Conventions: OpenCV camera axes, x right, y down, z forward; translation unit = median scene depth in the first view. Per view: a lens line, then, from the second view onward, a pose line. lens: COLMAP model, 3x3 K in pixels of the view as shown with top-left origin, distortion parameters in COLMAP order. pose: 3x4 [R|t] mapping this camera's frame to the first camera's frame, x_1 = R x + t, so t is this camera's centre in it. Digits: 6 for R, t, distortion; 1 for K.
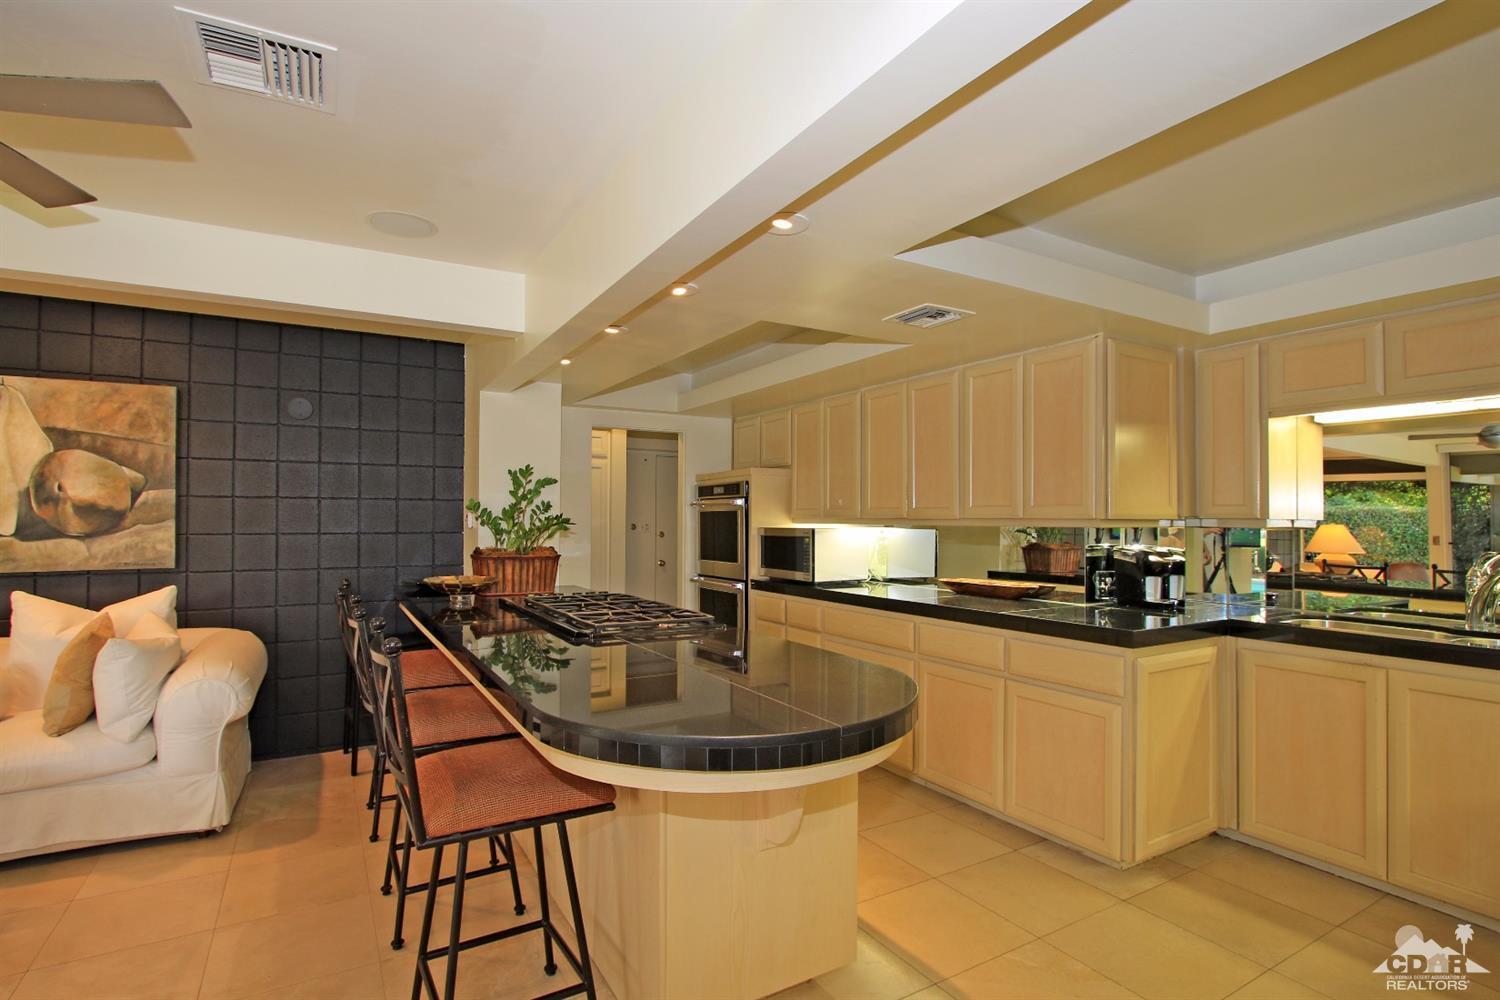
lens RADIAL K [[724.8, 0, 741.6], [0, 724.8, 508.1], [0, 0, 1]] dist [-0.022232, 0.004132]
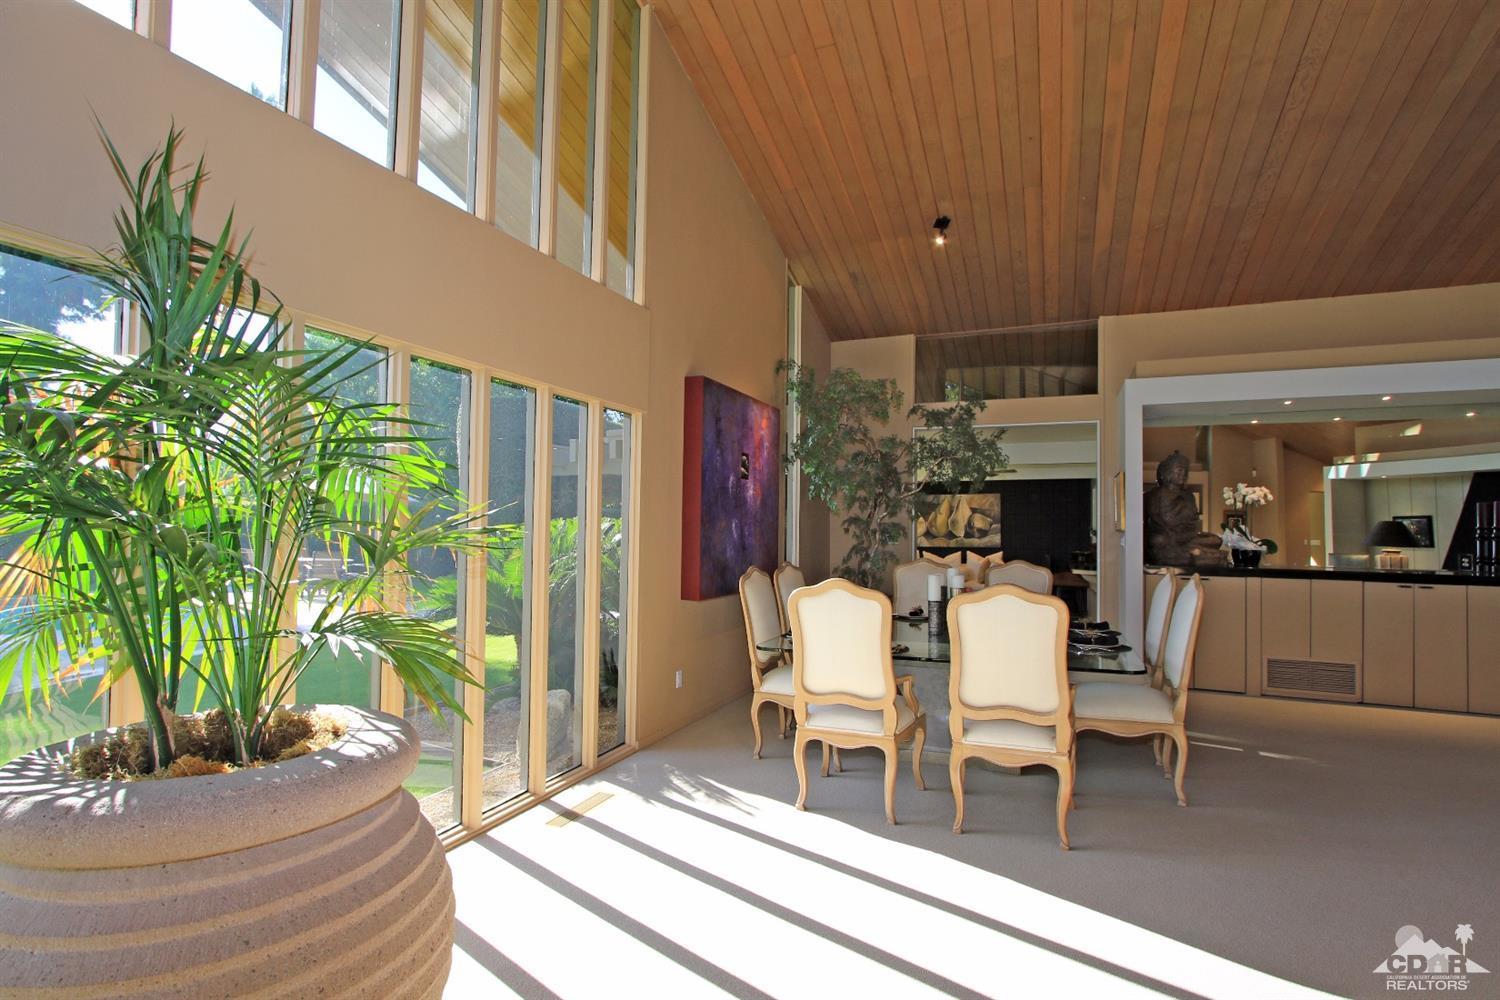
lens RADIAL K [[730.0, 0, 751.1], [0, 730.0, 510.3], [0, 0, 1]] dist [-0.017673, 0.006196]
pose [[0.604797, -0.018944, -0.796155, 1.287036], [0.003432, 0.999770, -0.021182, -0.023316], [0.796373, 0.010078, 0.604722, -2.101836]]
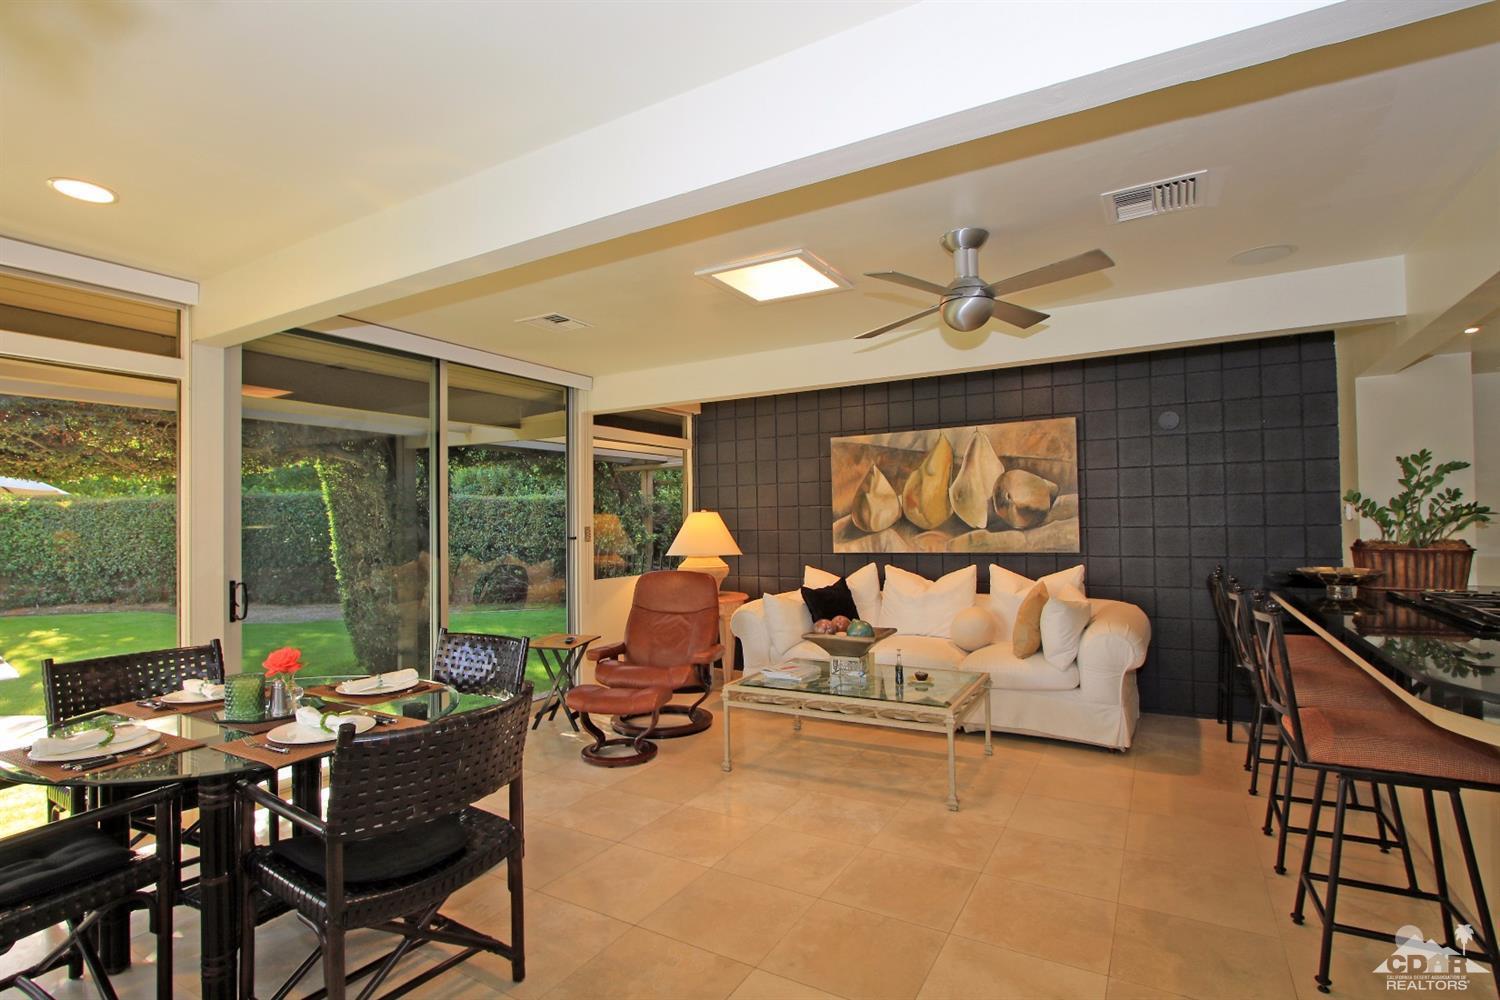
lens RADIAL K [[724.8, 0, 729.3], [0, 724.8, 510.4], [0, 0, 1]] dist [-0.022232, 0.004132]
pose [[0.471486, -0.024487, -0.881534, 0.090876], [0.030438, 0.999471, -0.011484, 0.000231], [0.881348, -0.021418, 0.471981, -0.218353]]
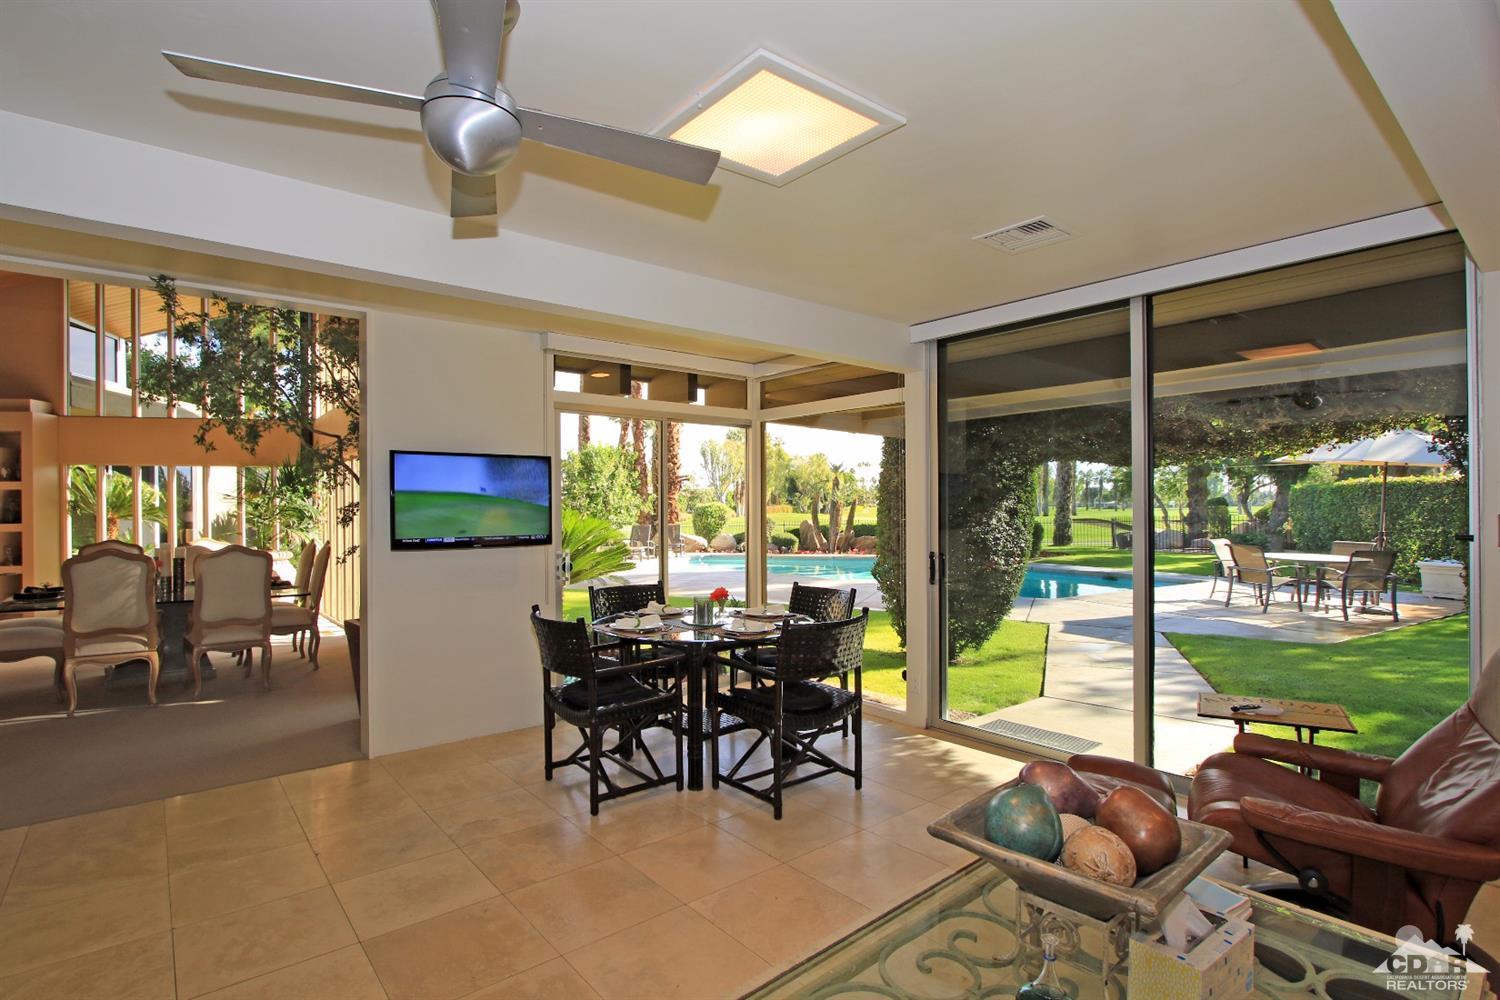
lens RADIAL K [[730.0, 0, 728.3], [0, 730.0, 503.7], [0, 0, 1]] dist [-0.017673, 0.006196]
pose [[-0.989137, -0.000017, -0.146999, -0.558239], [0.004247, 0.999579, -0.028696, 0.015729], [0.146937, -0.029009, -0.988720, 0.831365]]
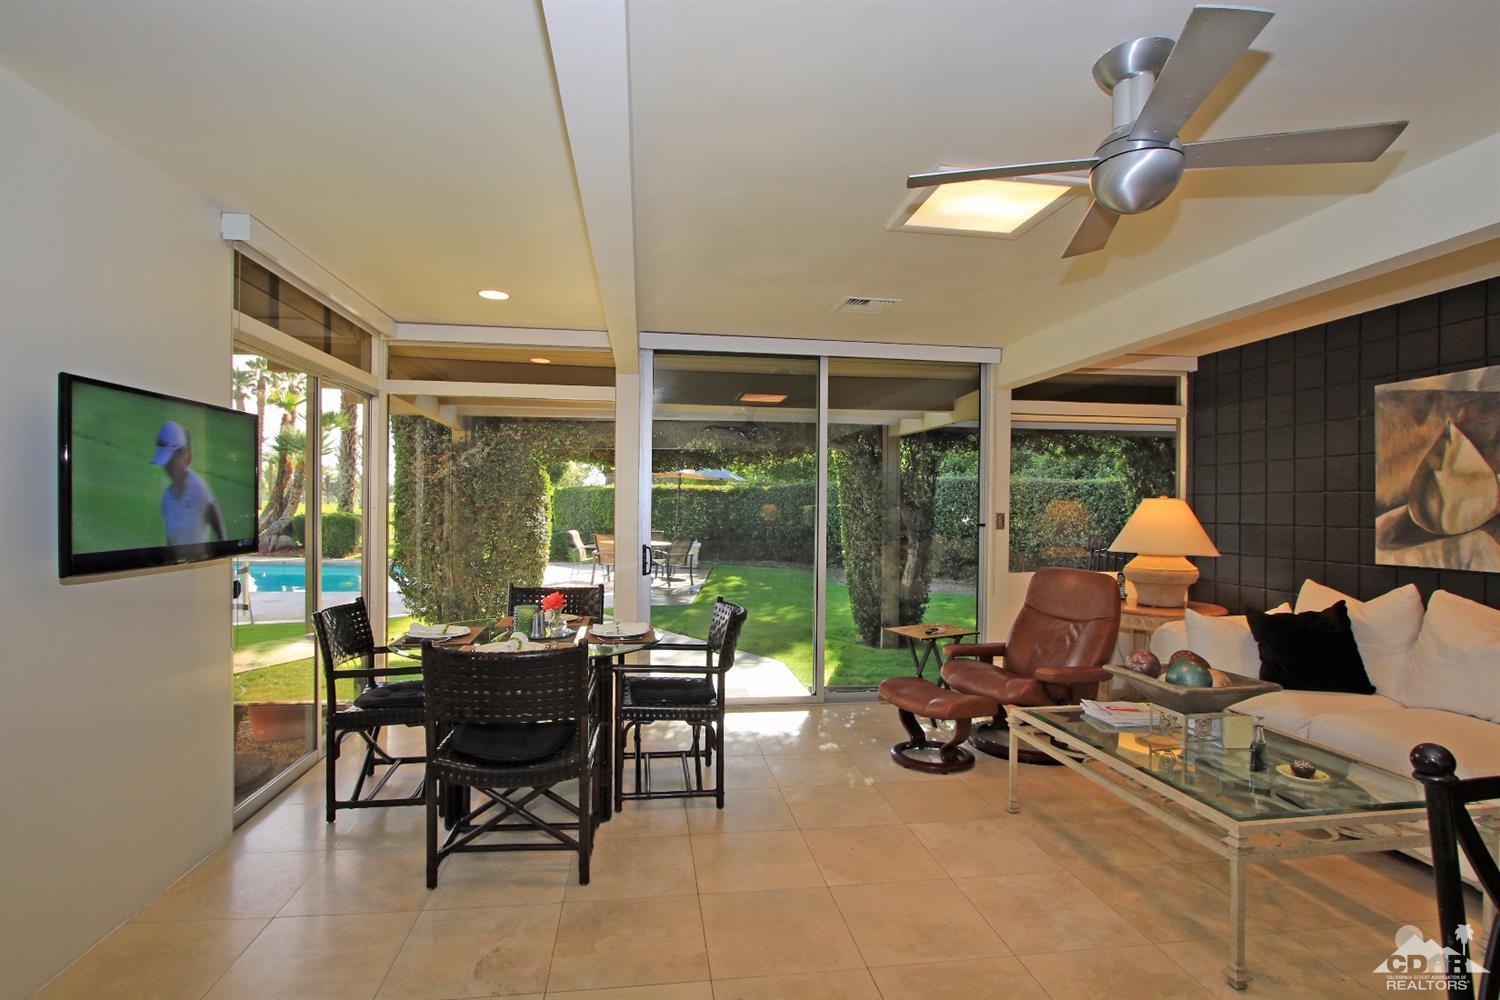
lens RADIAL K [[724.8, 0, 734.9], [0, 724.8, 509.6], [0, 0, 1]] dist [-0.022232, 0.004132]
pose [[-0.393871, -0.003356, -0.919160, 0.078851], [0.004484, 0.999974, -0.005573, 0.006885], [0.919155, -0.006316, -0.393846, 0.325046]]
